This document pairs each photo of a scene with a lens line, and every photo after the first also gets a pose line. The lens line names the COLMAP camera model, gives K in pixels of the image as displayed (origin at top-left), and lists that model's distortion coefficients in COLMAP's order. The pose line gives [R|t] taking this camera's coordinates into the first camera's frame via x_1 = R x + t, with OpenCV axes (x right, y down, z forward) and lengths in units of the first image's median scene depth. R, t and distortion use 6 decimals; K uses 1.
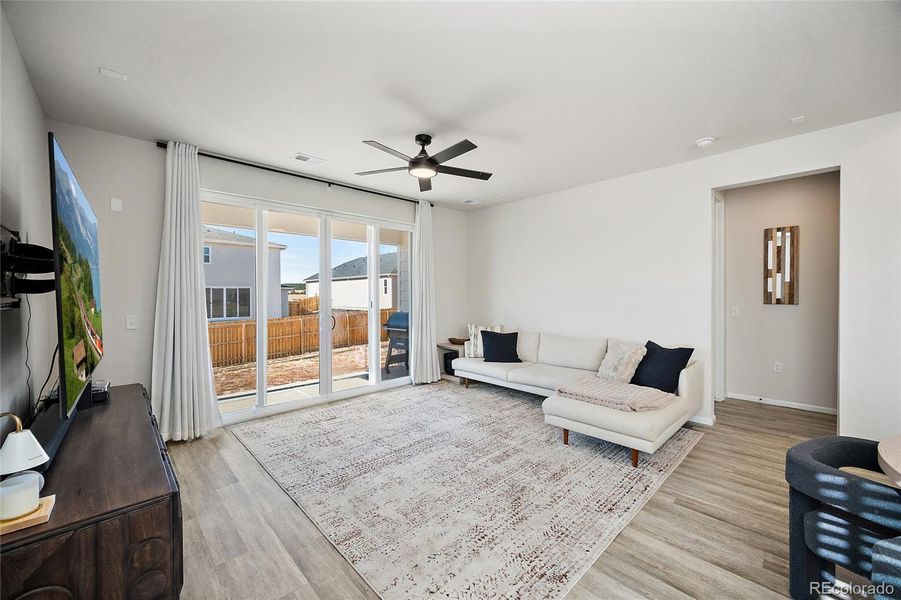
lens RADIAL K [[353.4, 0, 449.7], [0, 353.4, 296.8], [0, 0, 1]] dist [-0.000408, -0.000073]
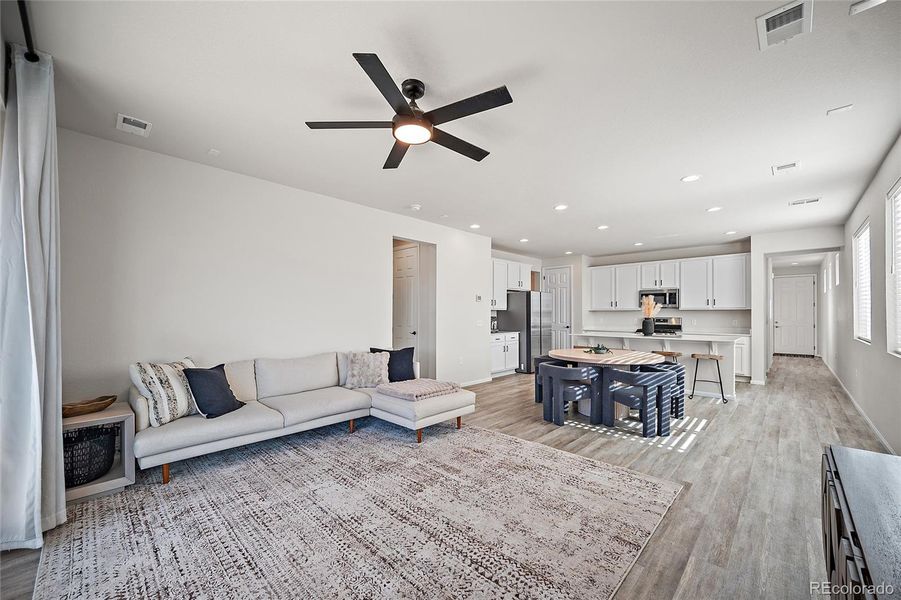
lens RADIAL K [[354.3, 0, 446.8], [0, 354.3, 313.0], [0, 0, 1]] dist [-0.001237, -0.000194]
pose [[-0.038506, 0.007089, 0.999233, -0.793313], [0.005722, 0.999960, -0.006874, 0.018158], [-0.999242, 0.005453, -0.038545, 0.957430]]
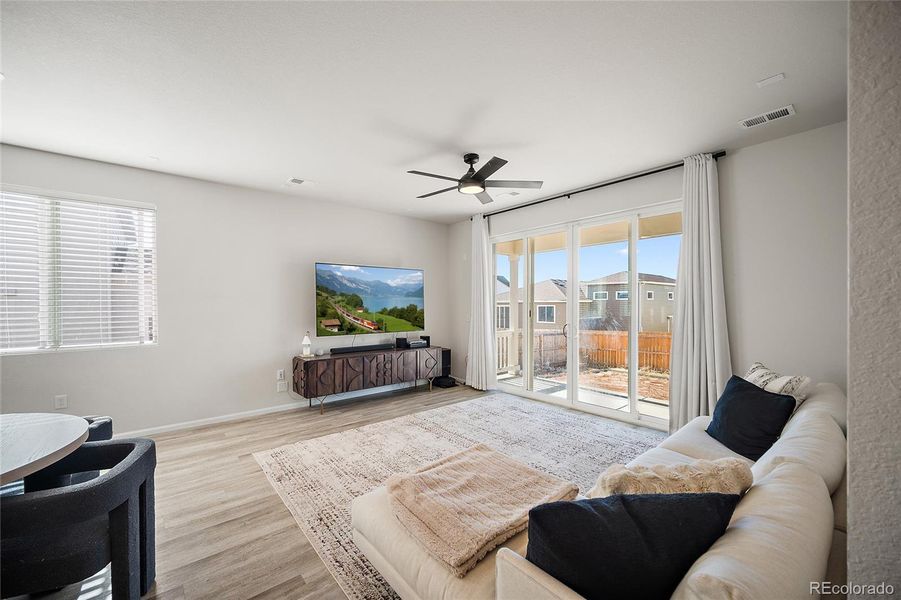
lens RADIAL K [[354.3, 0, 446.8], [0, 354.3, 313.0], [0, 0, 1]] dist [-0.001237, -0.000194]
pose [[-0.060299, 0.031036, -0.997698, 0.994145], [-0.003139, 0.999506, 0.031282, -0.014995], [0.998175, 0.005018, -0.060172, 0.987420]]
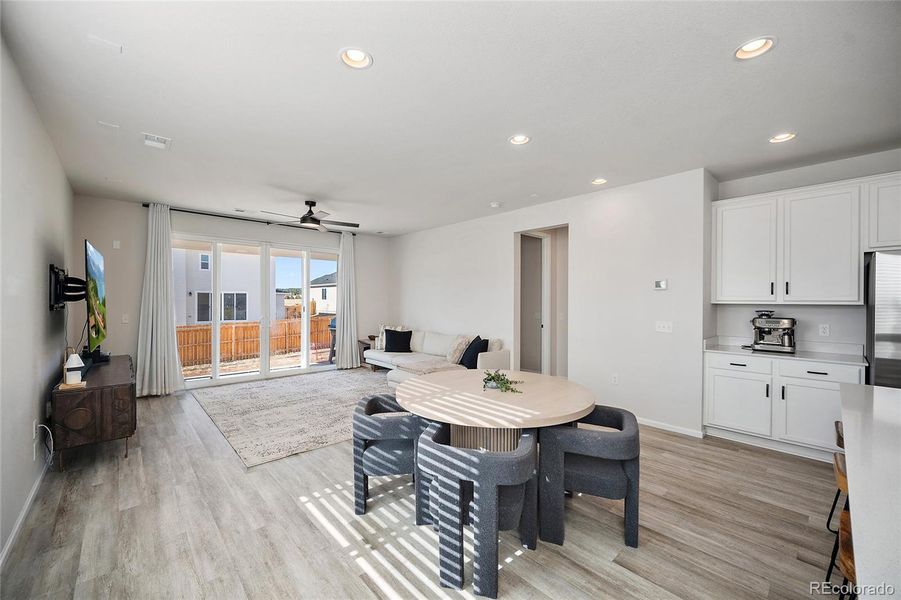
lens RADIAL K [[355.8, 0, 449.6], [0, 355.8, 302.0], [0, 0, 1]] dist [-0.001485, -0.000154]
pose [[0.999857, 0.008187, -0.014765, 0.564855], [-0.008206, 0.999966, -0.001212, -0.013396], [0.014754, 0.001333, 0.999890, -0.559304]]
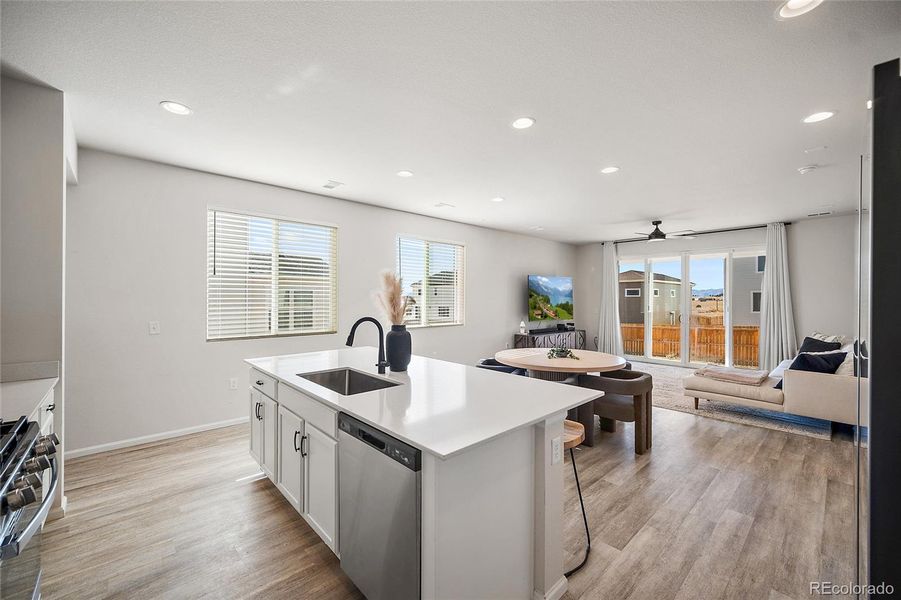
lens RADIAL K [[360.6, 0, 442.1], [0, 360.6, 301.4], [0, 0, 1]] dist [0.000015, -0.000049]
pose [[-0.029558, 0.011050, -0.999502, 1.942937], [-0.008385, 0.999901, 0.011302, -0.024755], [0.999528, 0.008715, -0.029462, -0.118243]]
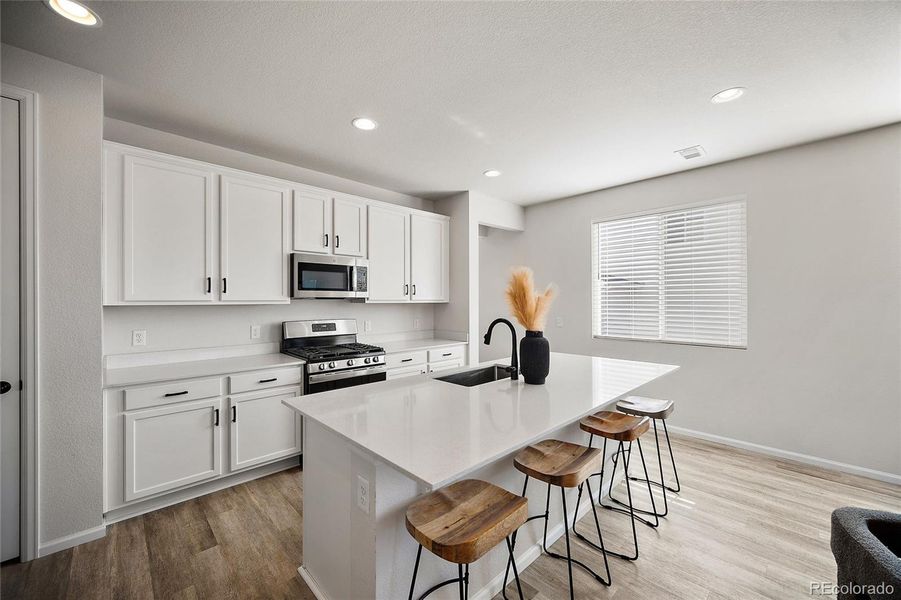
lens RADIAL K [[359.7, 0, 448.9], [0, 359.7, 299.0], [0, 0, 1]] dist [-0.000920, -0.000233]
pose [[-0.999979, 0.006458, -0.000559, 1.299960], [0.006458, 0.999979, -0.000137, -0.024585], [0.000559, -0.000141, -1.000000, 0.457020]]
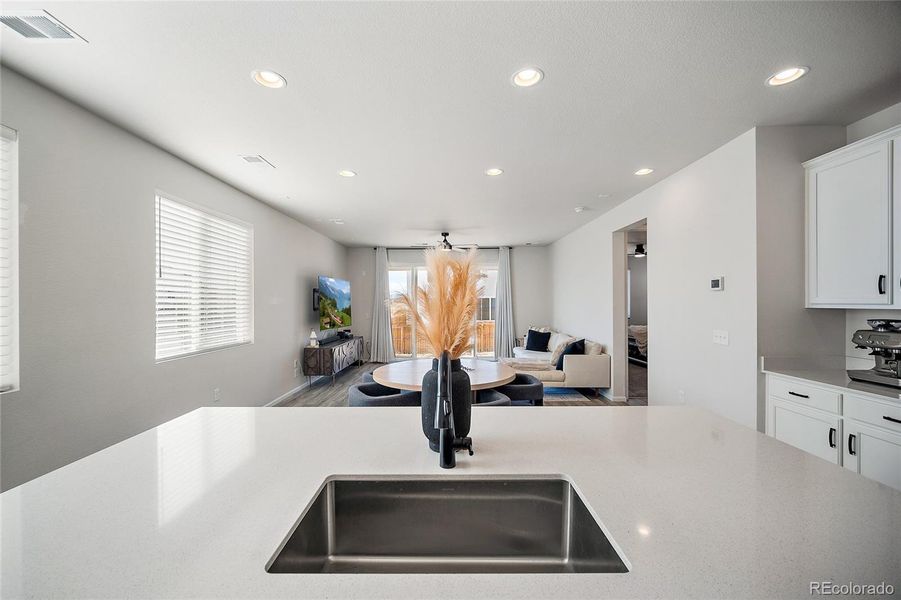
lens RADIAL K [[353.4, 0, 449.7], [0, 353.4, 296.8], [0, 0, 1]] dist [-0.000408, -0.000073]
pose [[0.724275, -0.010676, -0.689428, 1.416357], [-0.003107, 0.999819, -0.018746, -0.025062], [0.689504, 0.015720, 0.724111, -0.527663]]
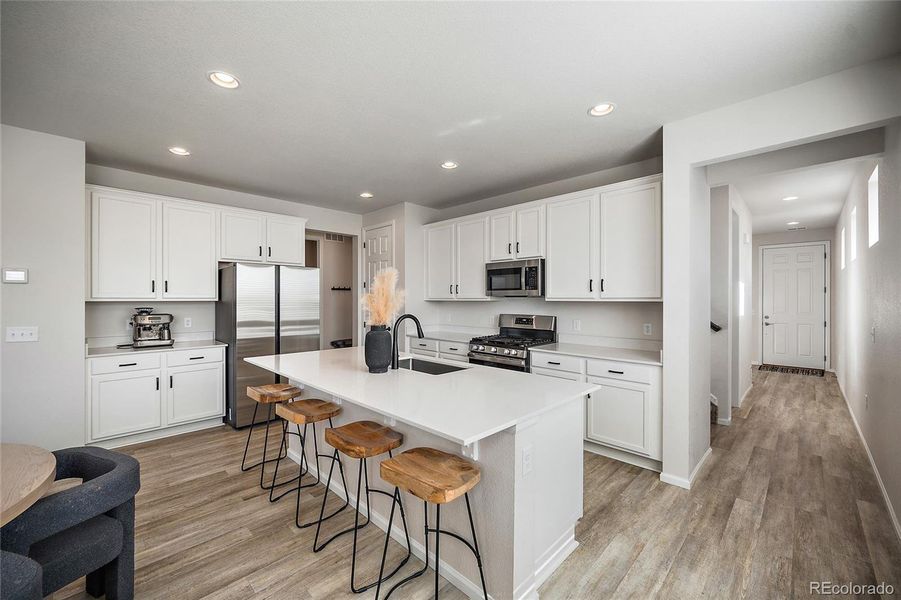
lens RADIAL K [[359.7, 0, 448.9], [0, 359.7, 299.0], [0, 0, 1]] dist [-0.000920, -0.000233]
pose [[-0.026254, 0.003476, 0.999649, 0.355479], [0.004840, 0.999983, -0.003350, -0.014777], [-0.999644, 0.004750, -0.026270, -0.370926]]
